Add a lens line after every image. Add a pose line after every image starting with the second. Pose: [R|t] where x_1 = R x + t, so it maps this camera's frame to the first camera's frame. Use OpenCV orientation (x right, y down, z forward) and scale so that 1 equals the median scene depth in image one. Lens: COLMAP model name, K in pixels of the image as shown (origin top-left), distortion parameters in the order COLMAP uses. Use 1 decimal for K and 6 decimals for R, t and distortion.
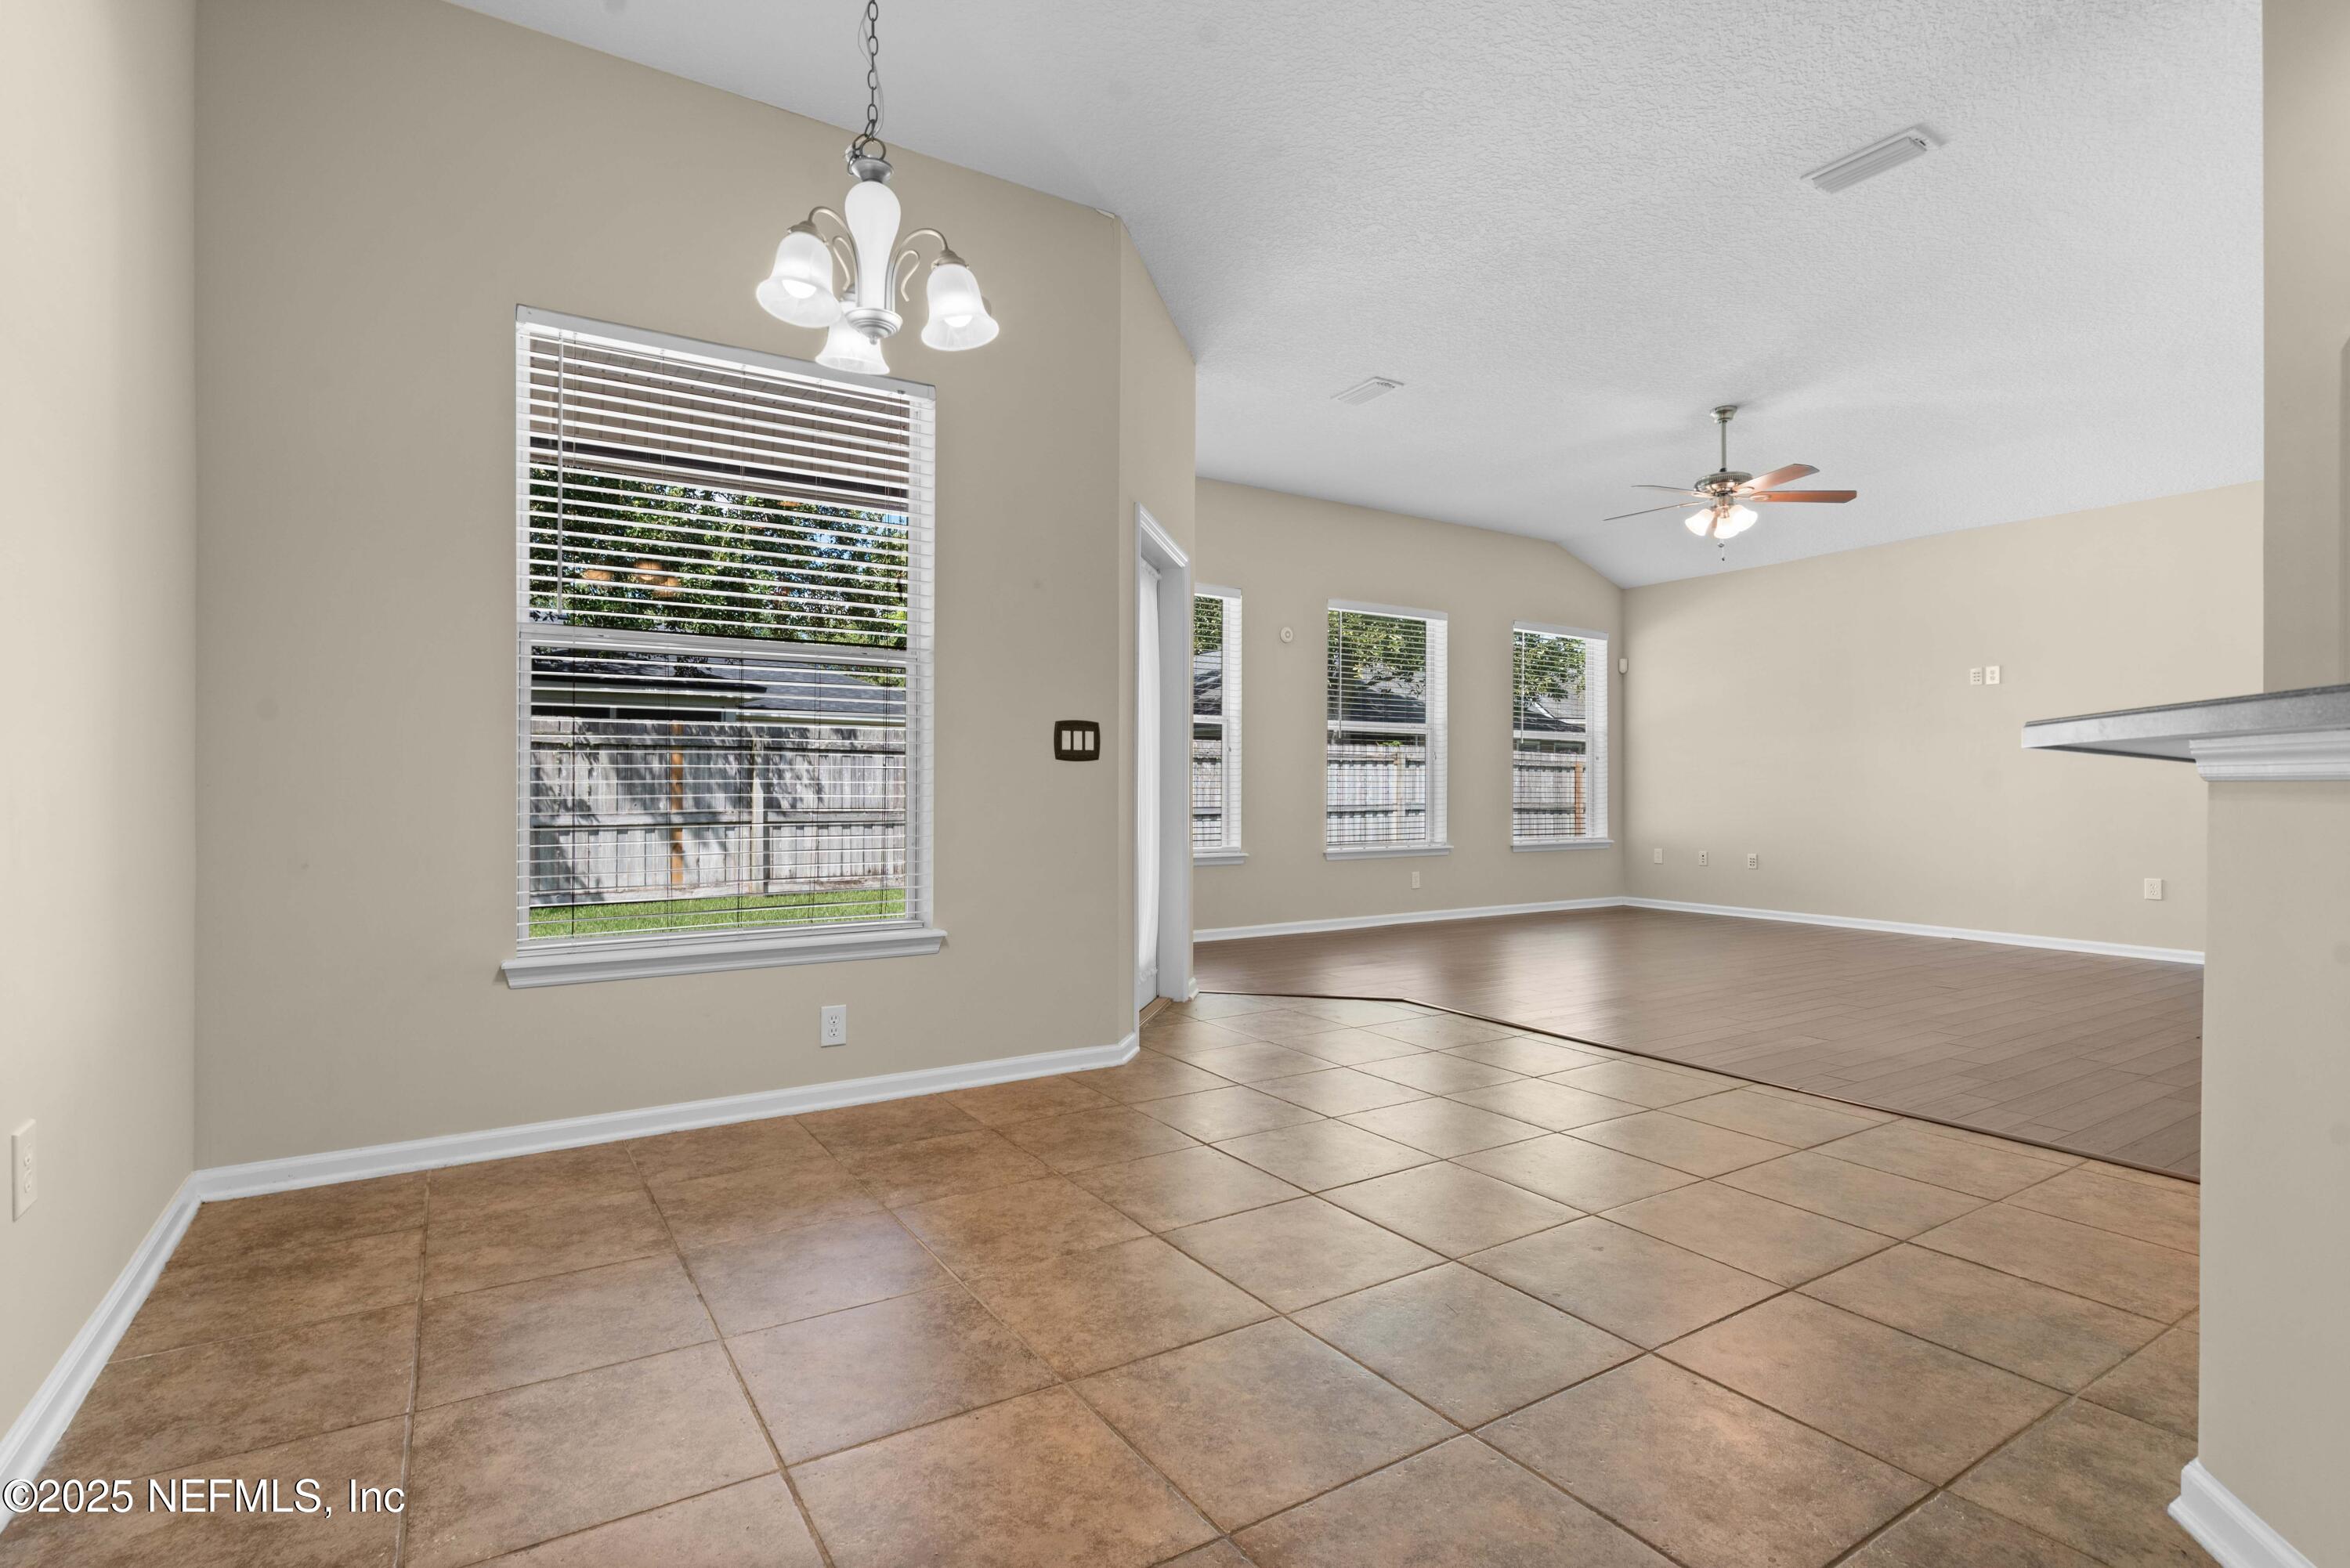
lens RADIAL K [[1128.9, 0, 1159.8], [0, 1128.9, 785.2], [0, 0, 1]] dist [0.001897, 0.000183]
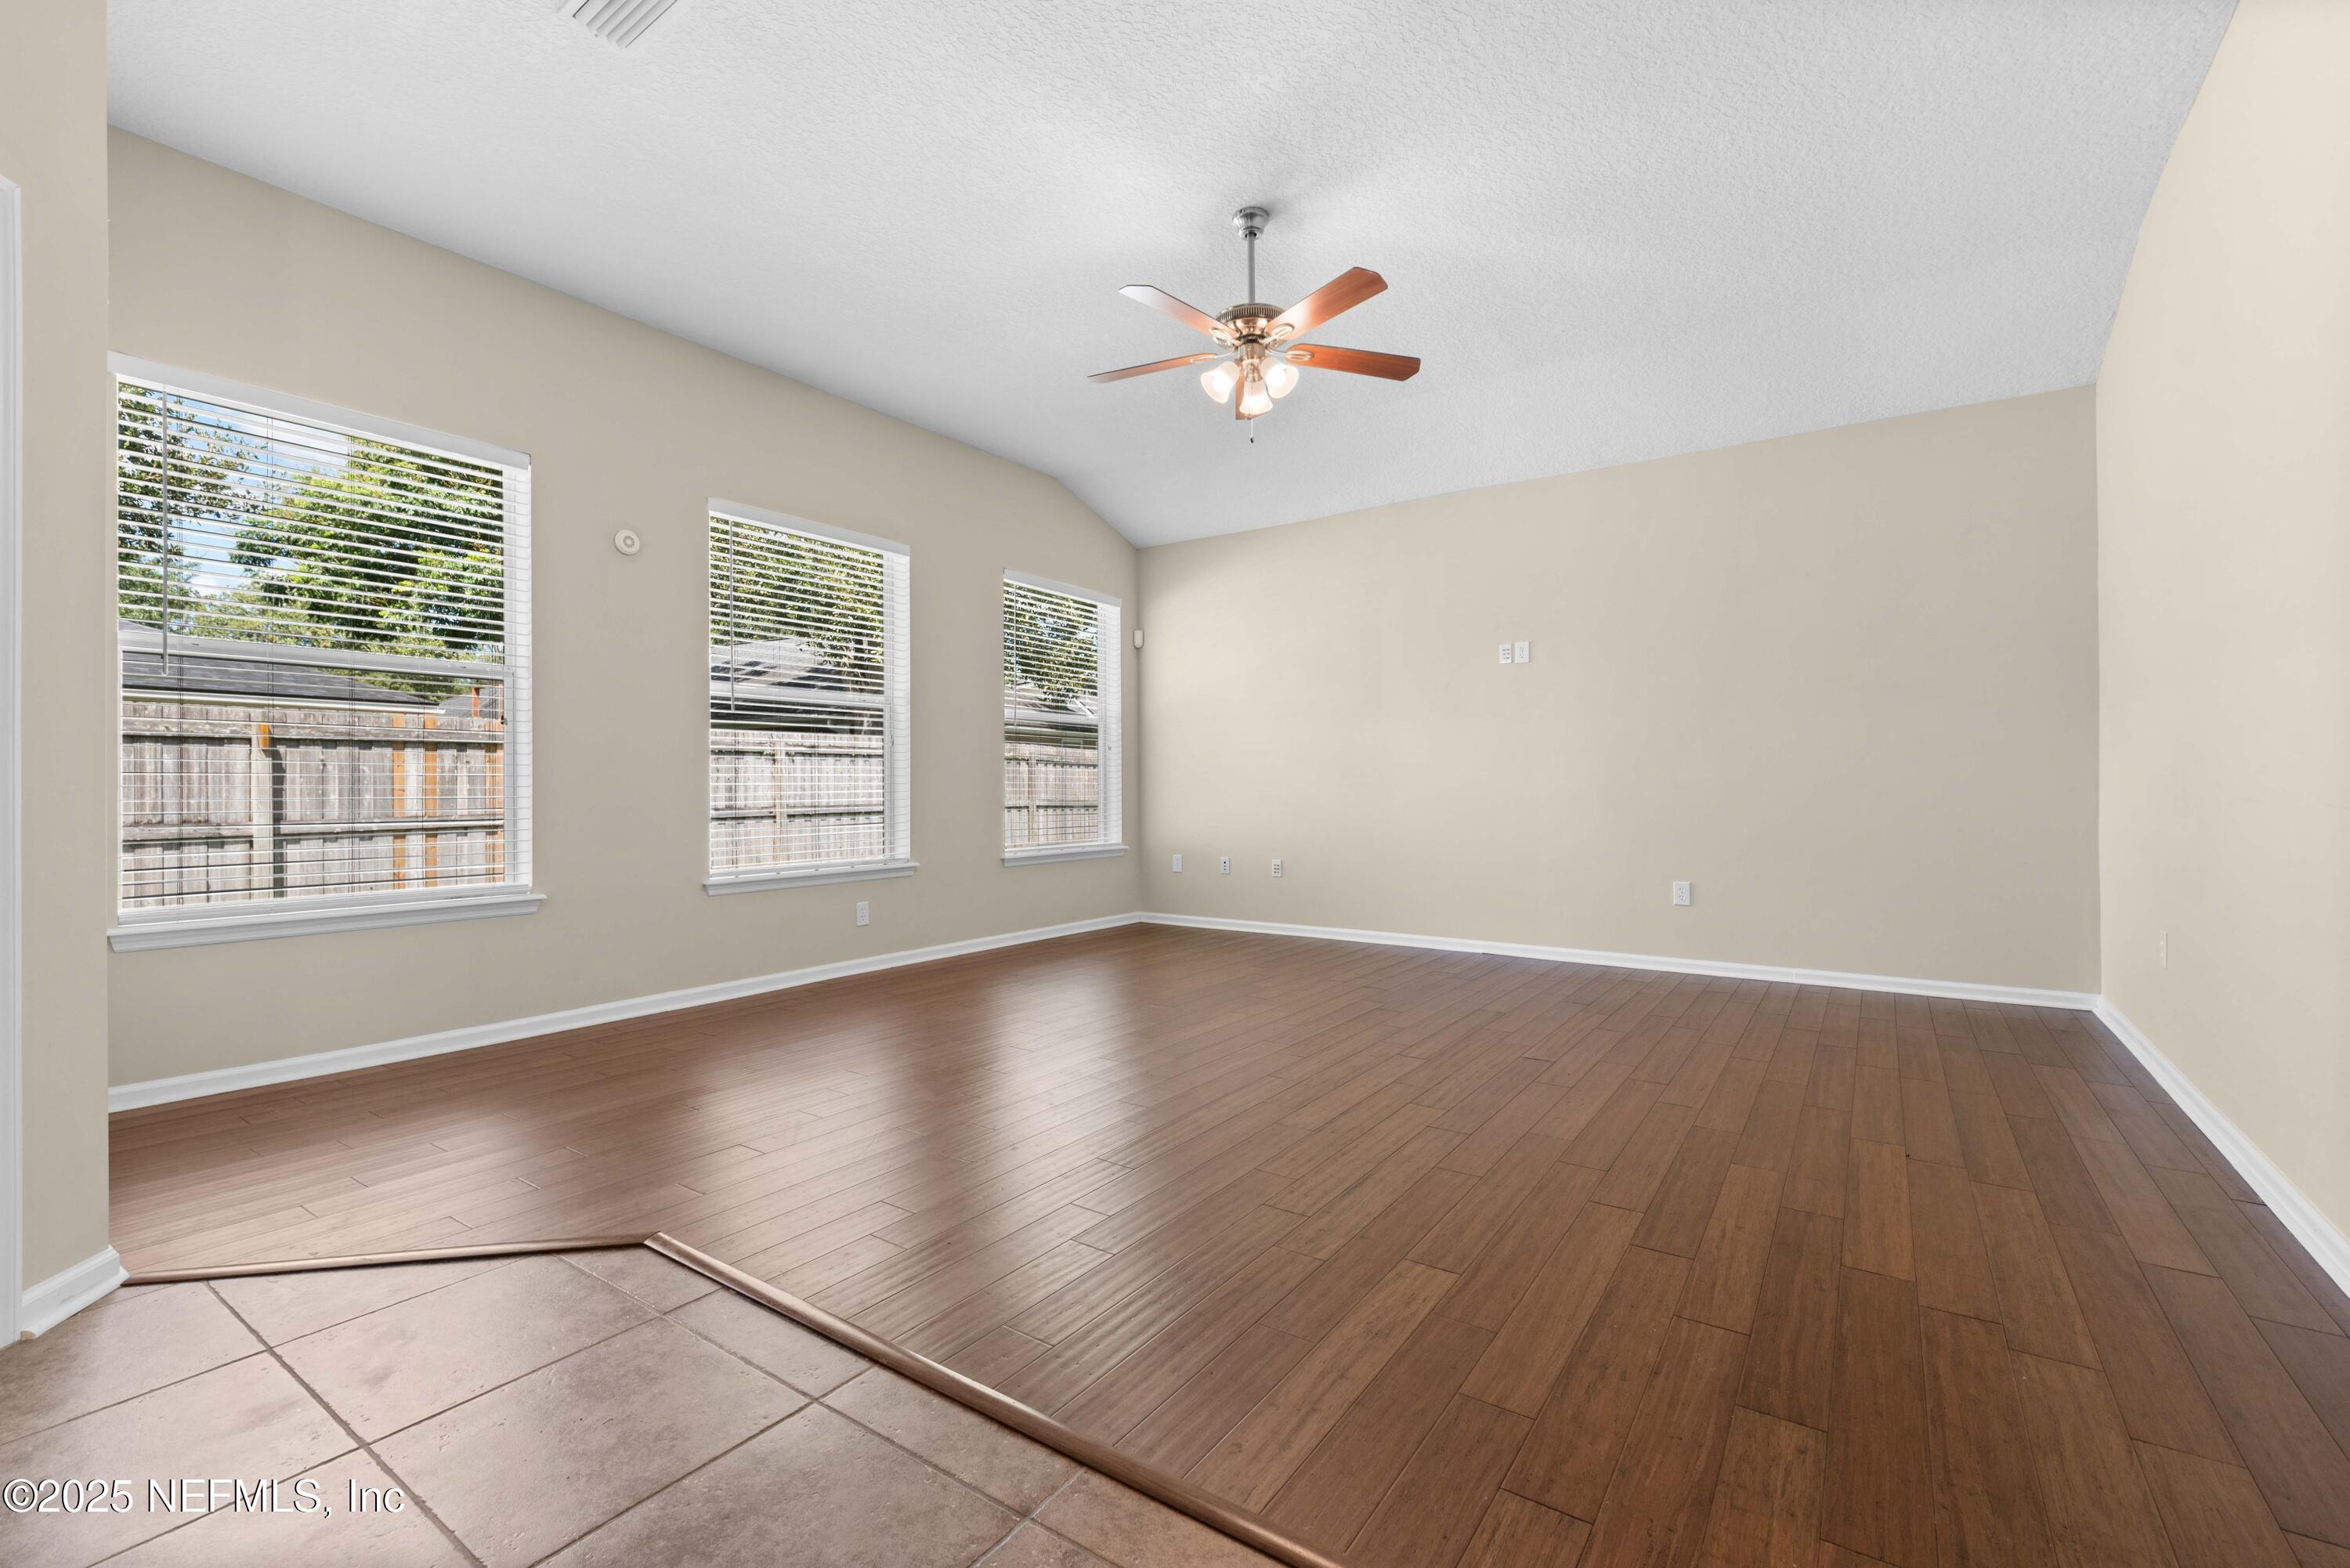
lens RADIAL K [[1008.4, 0, 1162.3], [0, 1008.4, 786.1], [0, 0, 1]] dist [0.002680, 0.000284]
pose [[0.925488, -0.005733, 0.378733, 0.168452], [0.005069, 0.999983, 0.002749, 0.002774], [-0.378742, -0.000625, 0.925502, 0.354128]]
